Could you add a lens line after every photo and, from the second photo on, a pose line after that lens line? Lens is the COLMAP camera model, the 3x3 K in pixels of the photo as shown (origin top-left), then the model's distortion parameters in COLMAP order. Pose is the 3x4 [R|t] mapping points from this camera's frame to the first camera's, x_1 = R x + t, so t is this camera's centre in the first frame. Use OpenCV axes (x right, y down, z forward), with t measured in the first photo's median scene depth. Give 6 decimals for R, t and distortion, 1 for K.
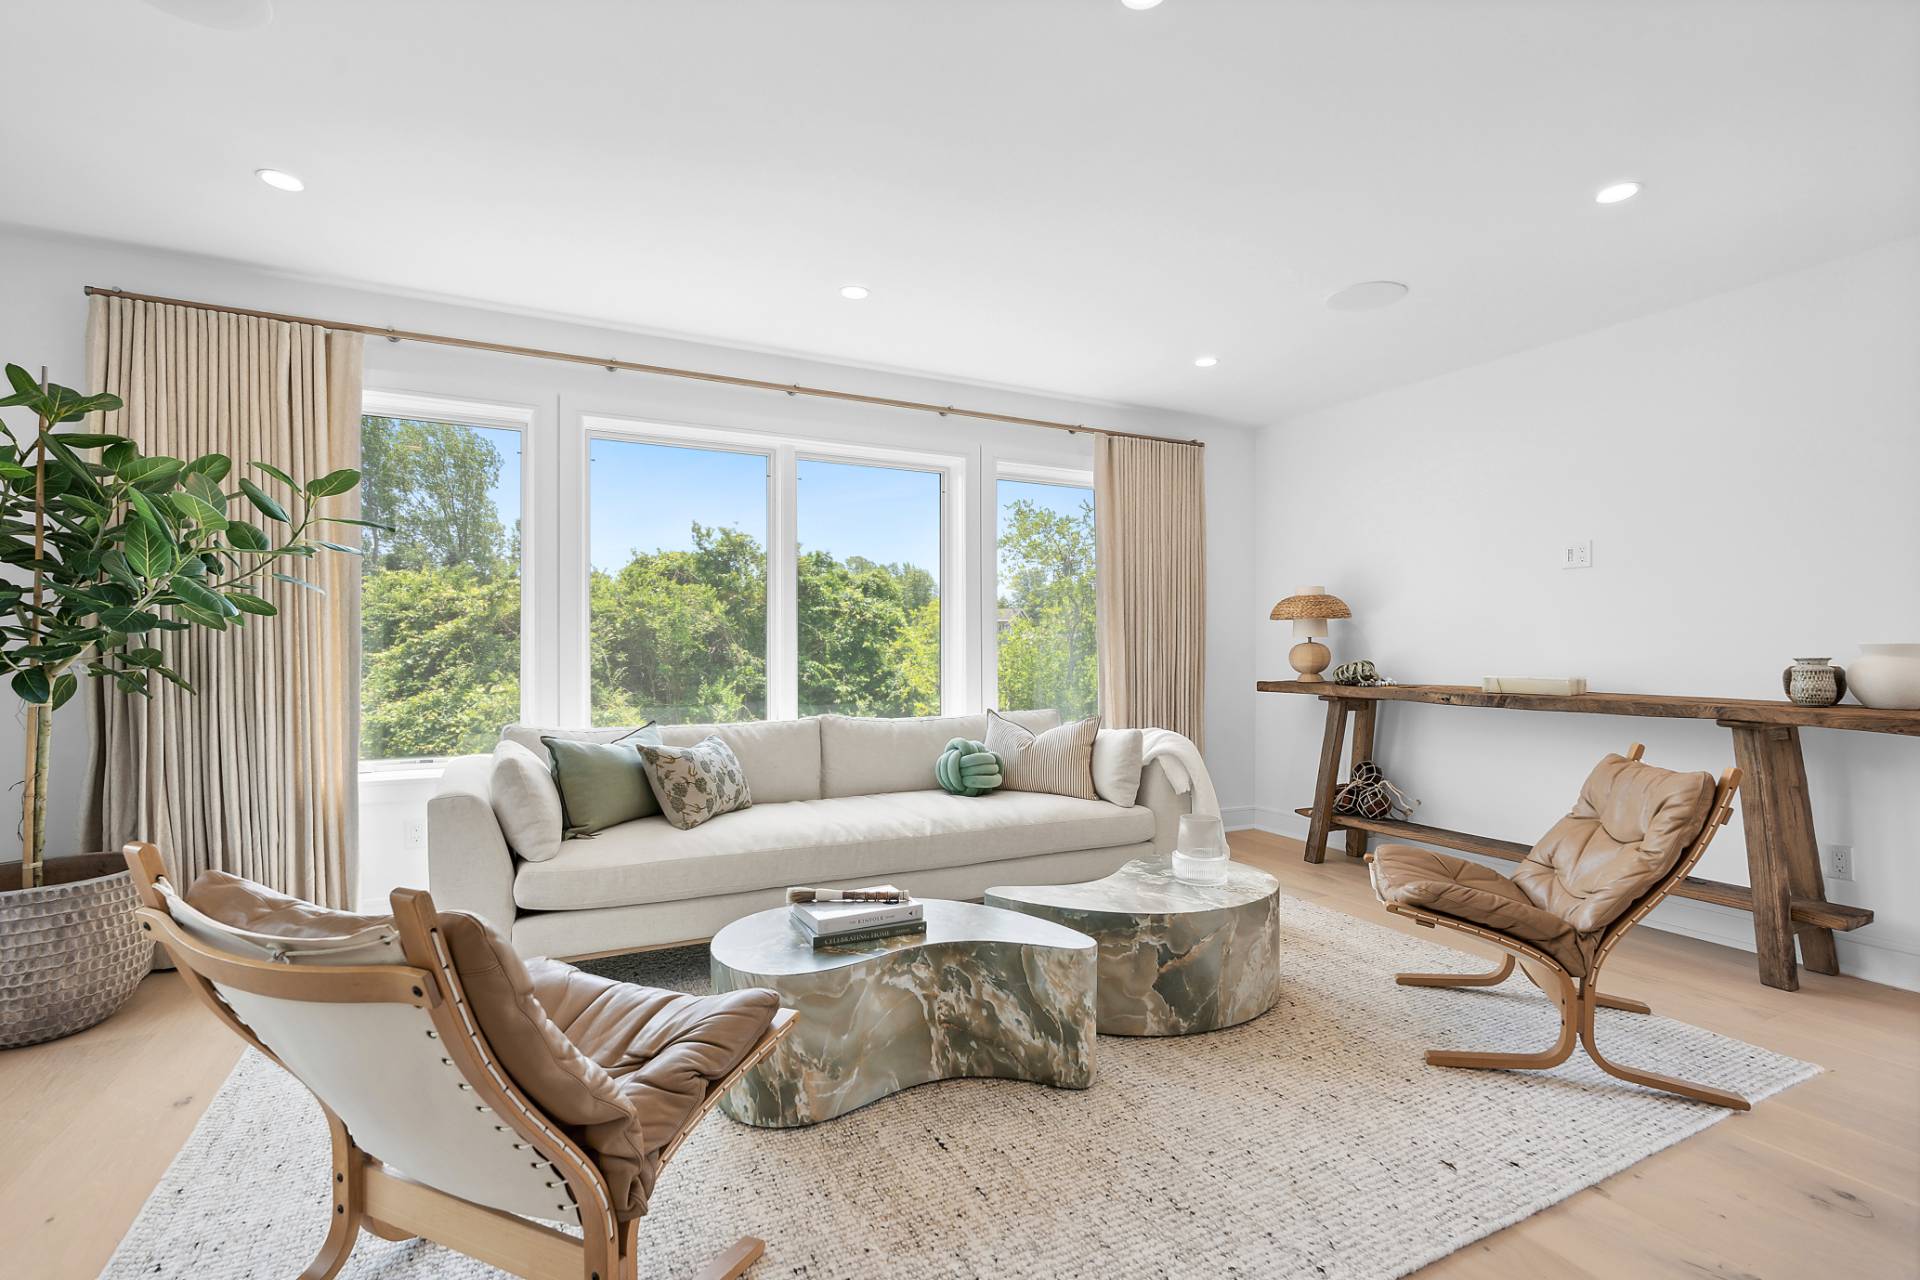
lens RADIAL K [[883.8, 0, 966.3], [0, 883.8, 650.2], [0, 0, 1]] dist [-0.009044, 0.002647]
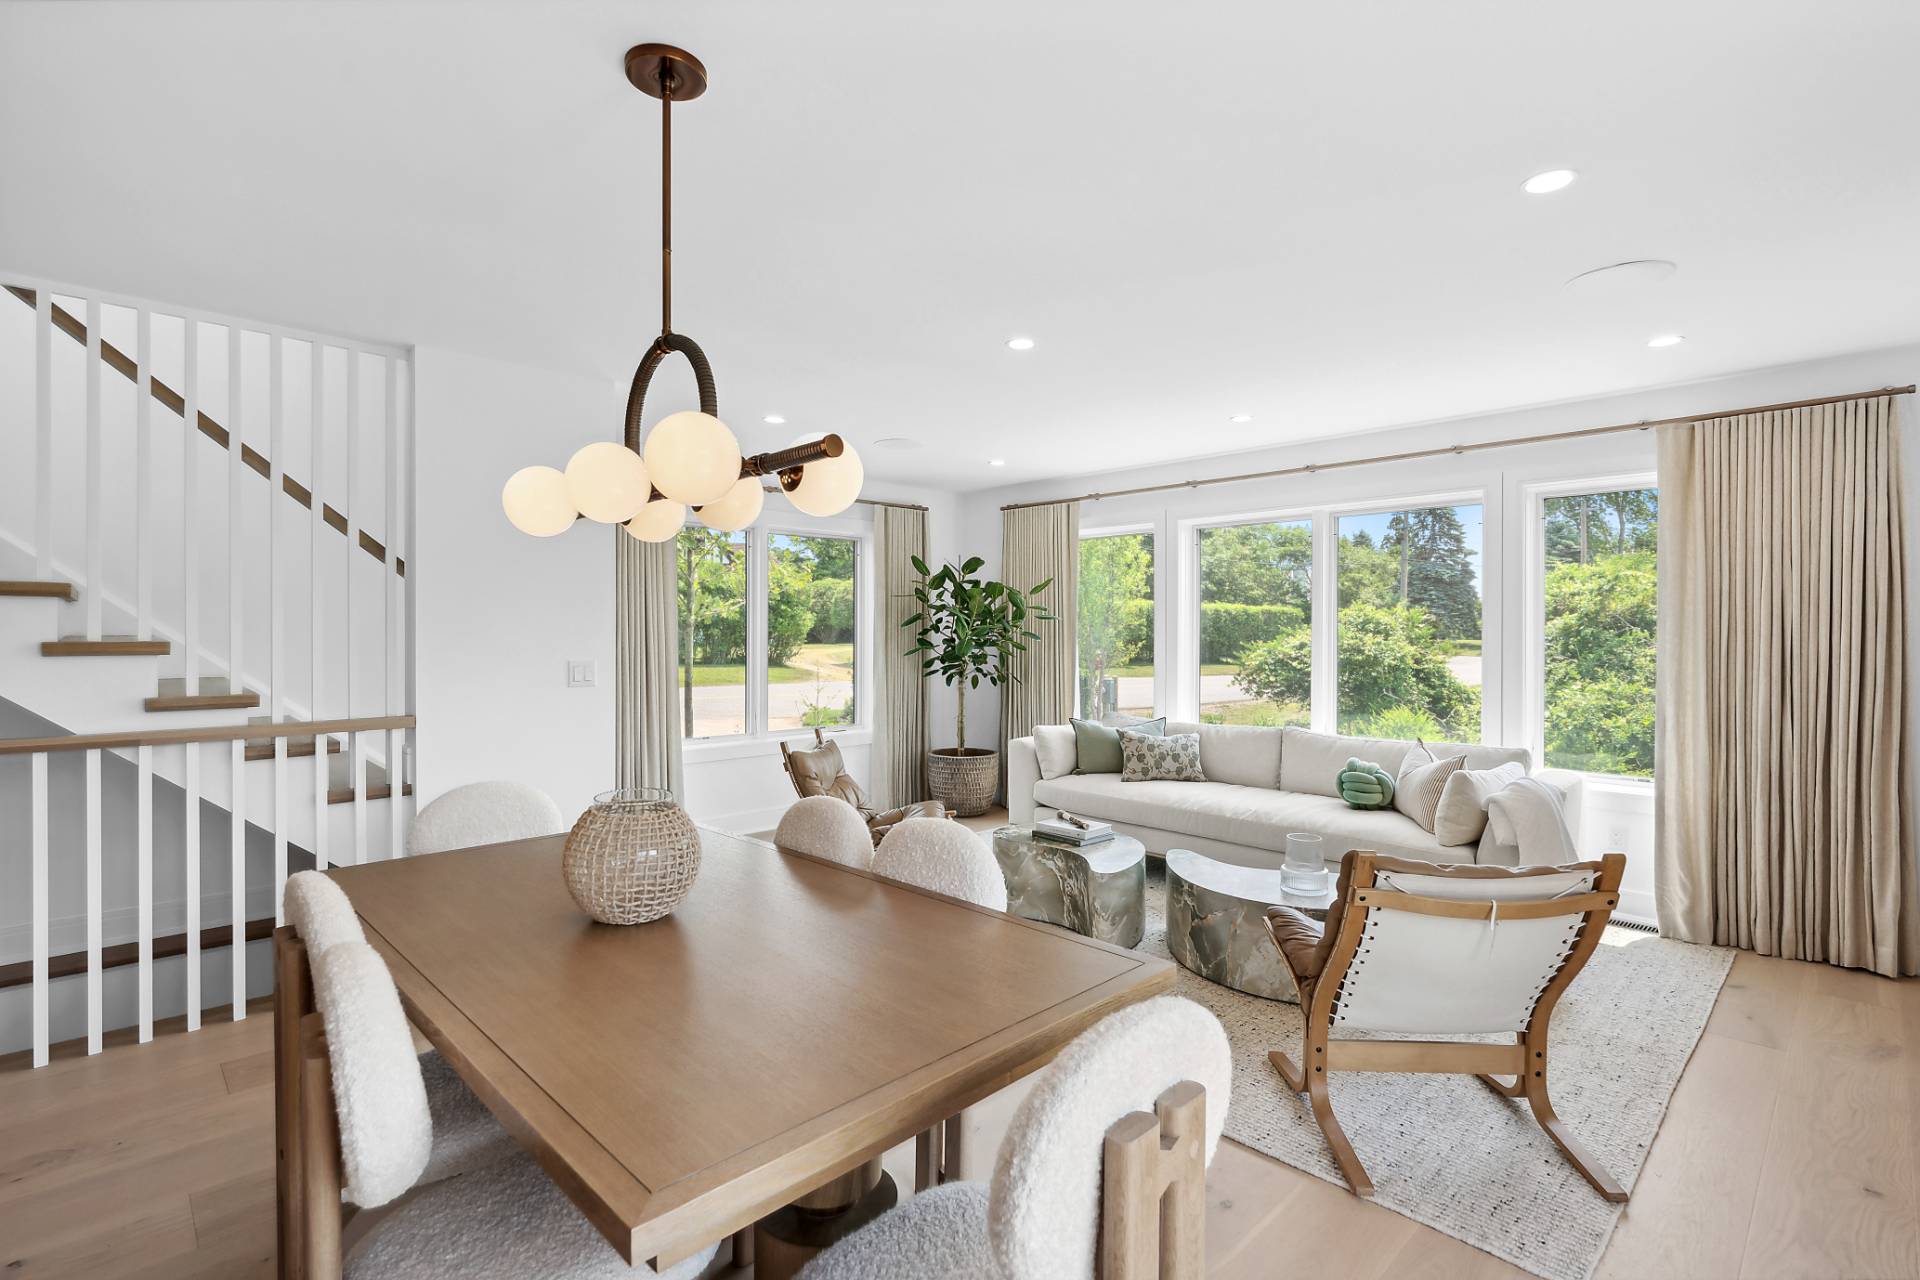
lens RADIAL K [[883.8, 0, 943.0], [0, 883.8, 638.6], [0, 0, 1]] dist [-0.009044, 0.002647]
pose [[0.285379, 0.006473, -0.958393, 1.193081], [-0.002913, 0.999978, 0.005887, -0.079047], [0.958410, 0.001112, 0.285392, 0.184538]]
